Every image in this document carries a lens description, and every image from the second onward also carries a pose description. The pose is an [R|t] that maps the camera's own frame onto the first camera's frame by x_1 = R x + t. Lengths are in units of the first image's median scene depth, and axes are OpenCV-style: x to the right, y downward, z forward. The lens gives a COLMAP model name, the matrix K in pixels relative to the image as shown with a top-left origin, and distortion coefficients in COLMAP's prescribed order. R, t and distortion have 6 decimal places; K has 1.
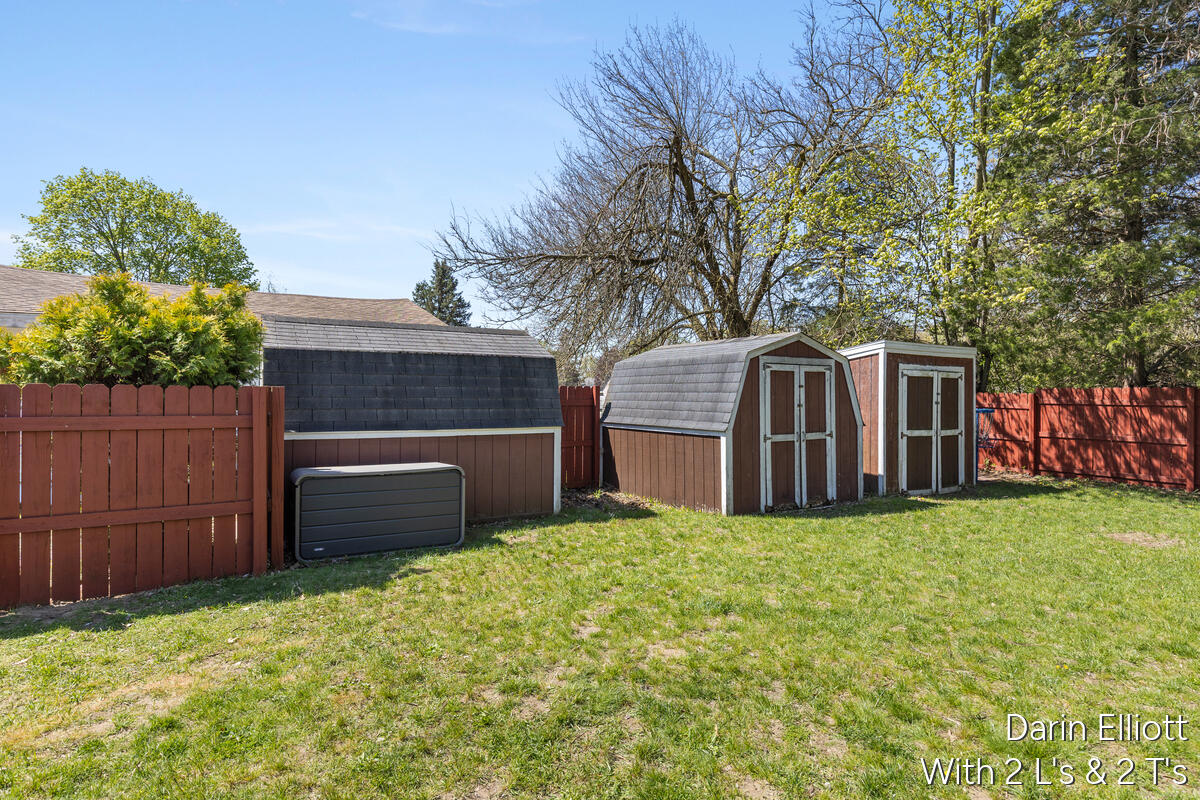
lens RADIAL K [[657.4, 0, 600.0], [0, 657.4, 400.0], [0, 0, 1]] dist [0.000092, 0.000865]
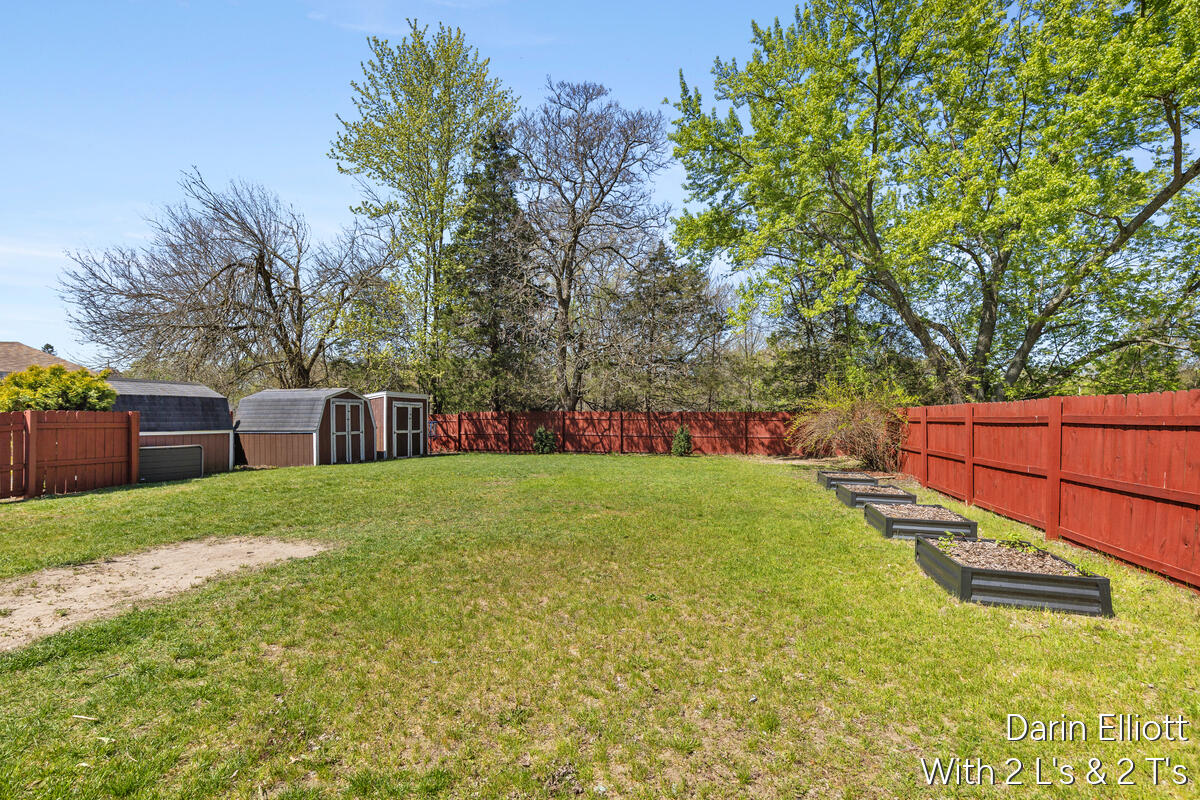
lens RADIAL K [[560.7, 0, 600.0], [0, 560.7, 400.0], [0, 0, 1]] dist [0.001020, -0.000258]
pose [[0.740380, 0.012217, 0.672077, -0.319432], [0.016948, 0.999178, -0.036833, 0.023656], [-0.671975, 0.038661, 0.739564, -0.919169]]
